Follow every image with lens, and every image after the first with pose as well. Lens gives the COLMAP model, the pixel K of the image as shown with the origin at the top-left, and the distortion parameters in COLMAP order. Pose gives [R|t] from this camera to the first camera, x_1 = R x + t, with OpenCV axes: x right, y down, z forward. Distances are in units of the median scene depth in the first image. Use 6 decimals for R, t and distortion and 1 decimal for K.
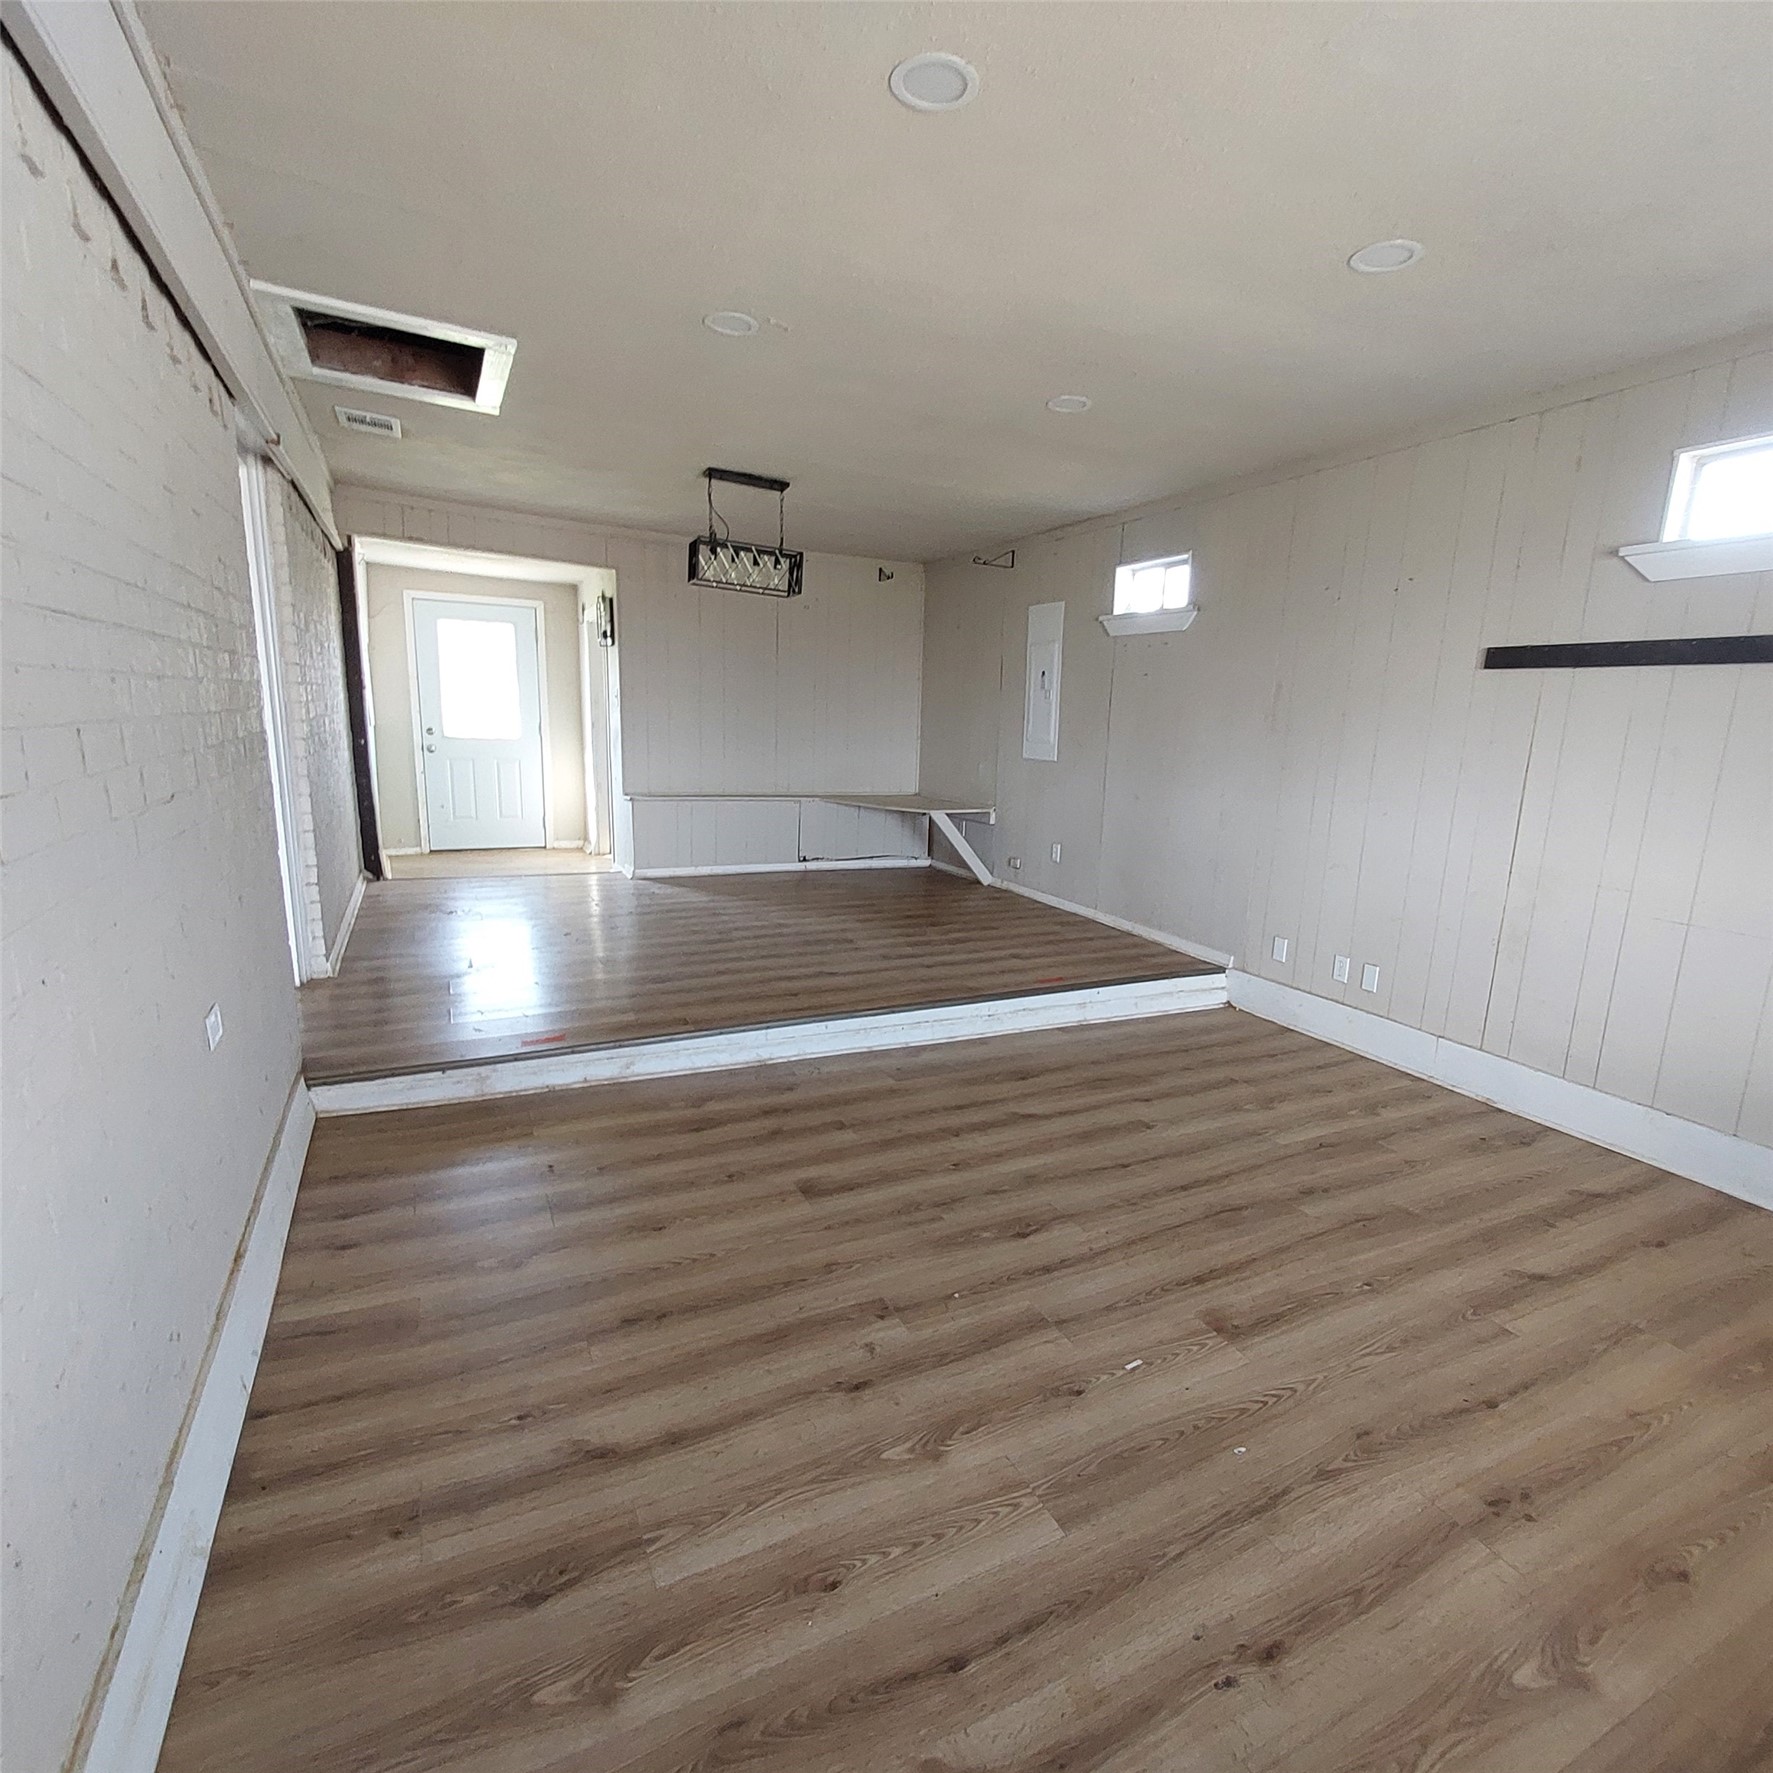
lens RADIAL K [[916.3, 0, 904.7], [0, 916.3, 897.2], [0, 0, 1]] dist [-0.004042, 0.000692]
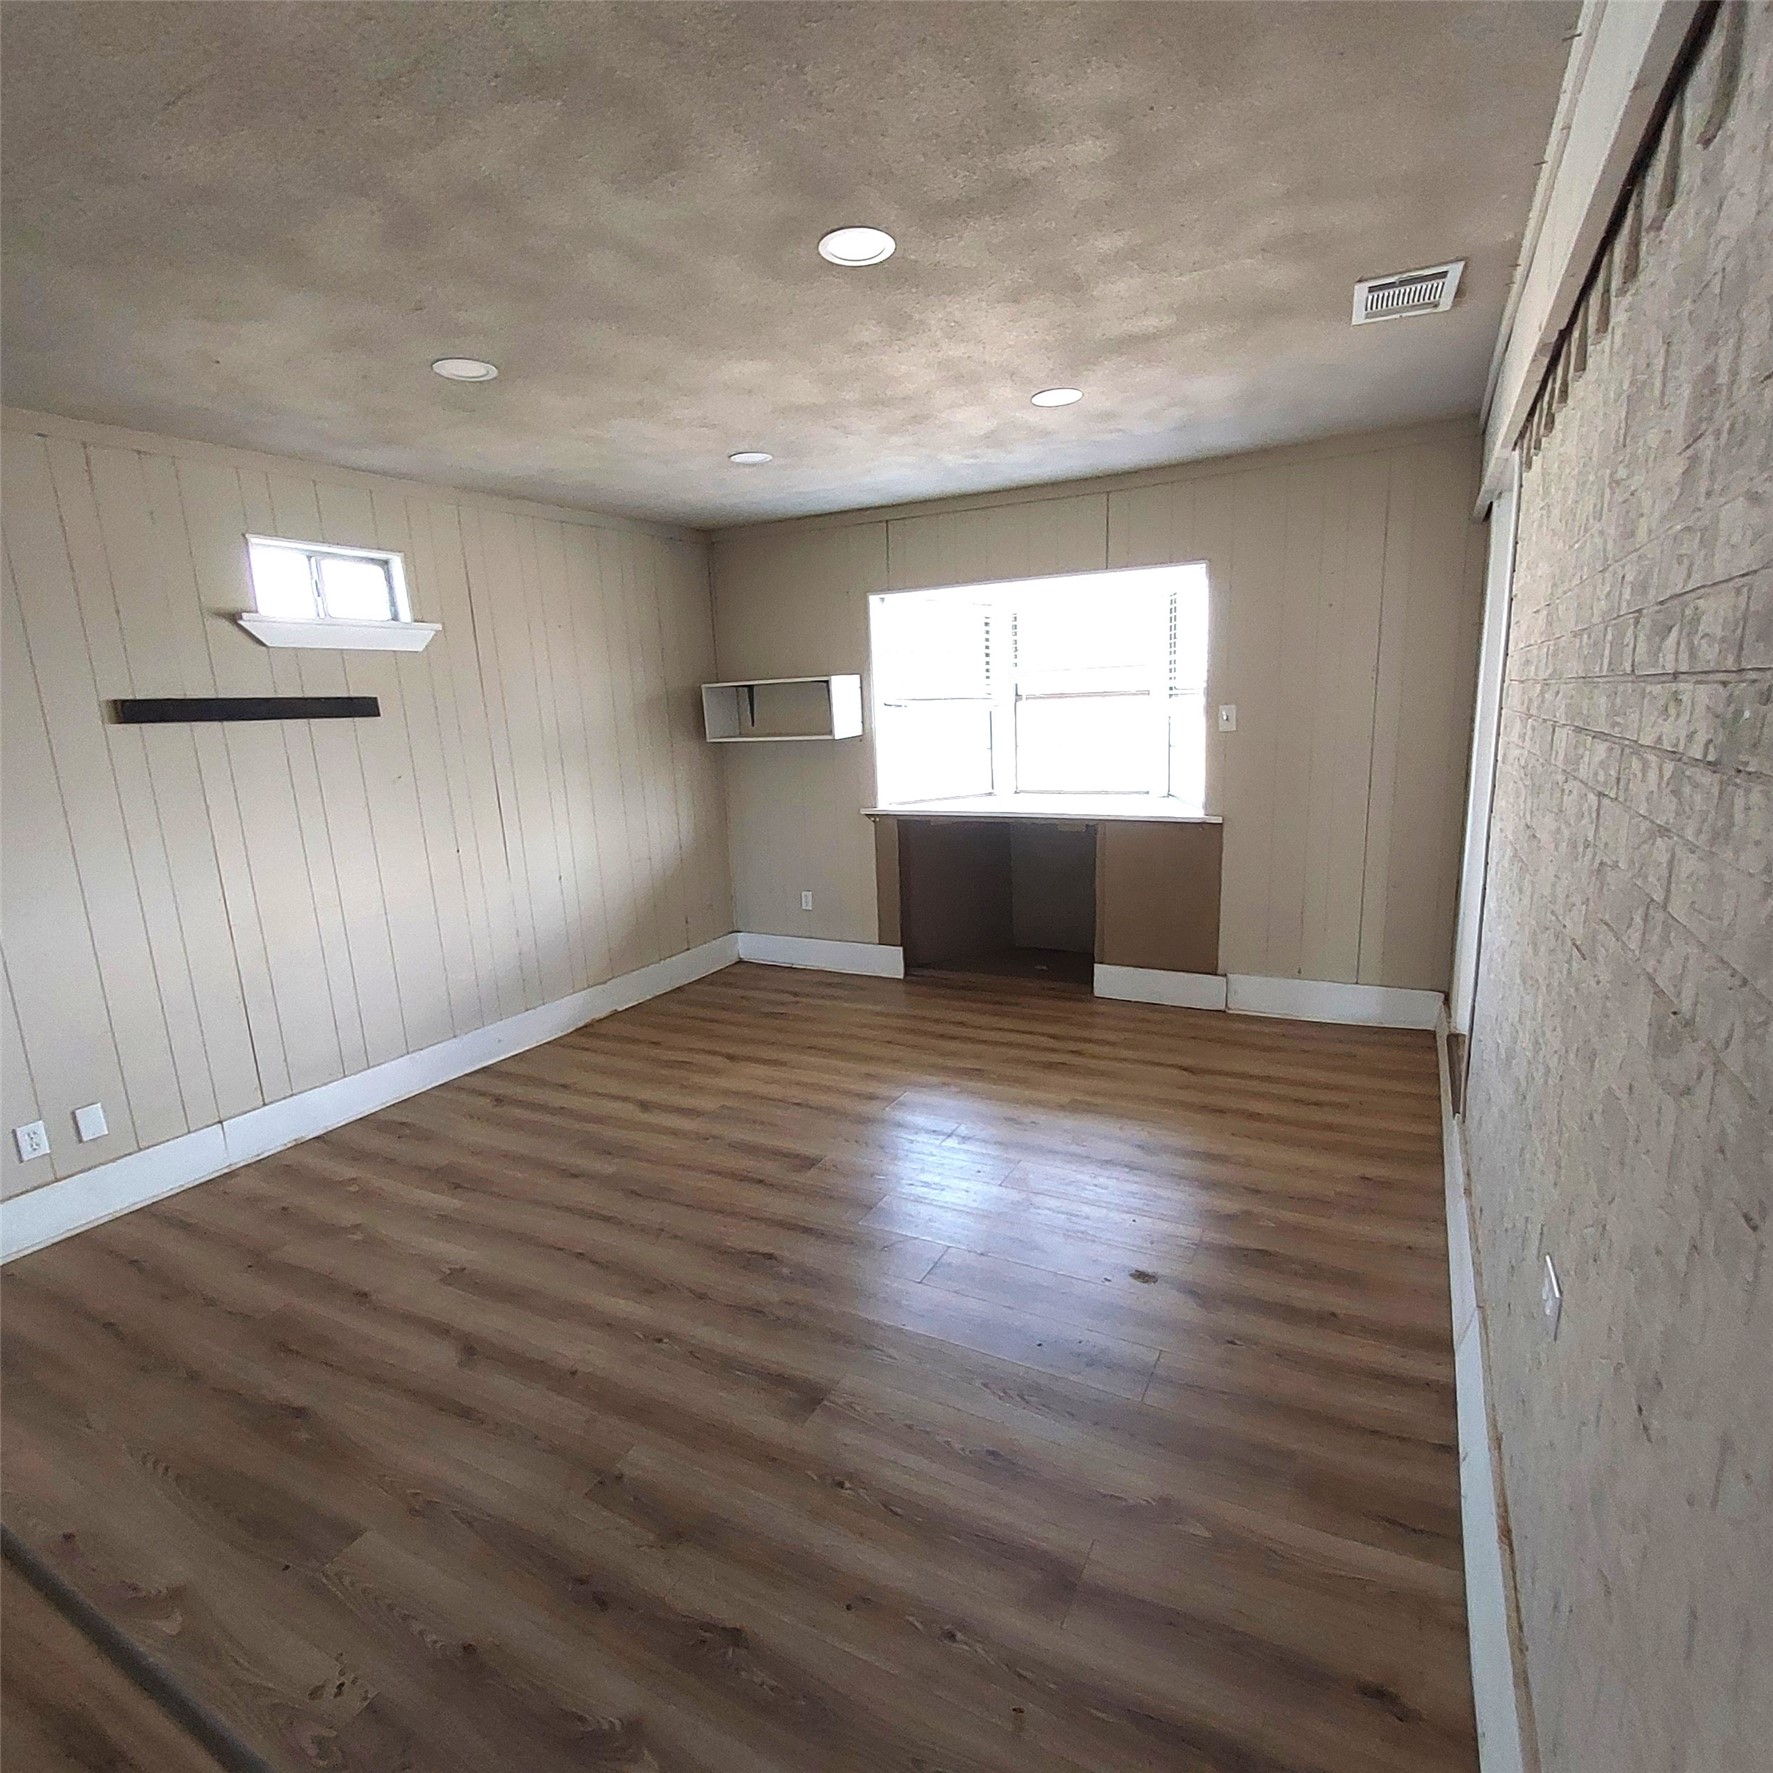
lens RADIAL K [[916.3, 0, 904.7], [0, 916.3, 897.2], [0, 0, 1]] dist [-0.004042, 0.000692]
pose [[-0.561780, -0.175314, 0.808497, -0.611309], [0.188028, 0.924654, 0.331151, -0.280780], [-0.805636, 0.338054, -0.486488, 1.007171]]
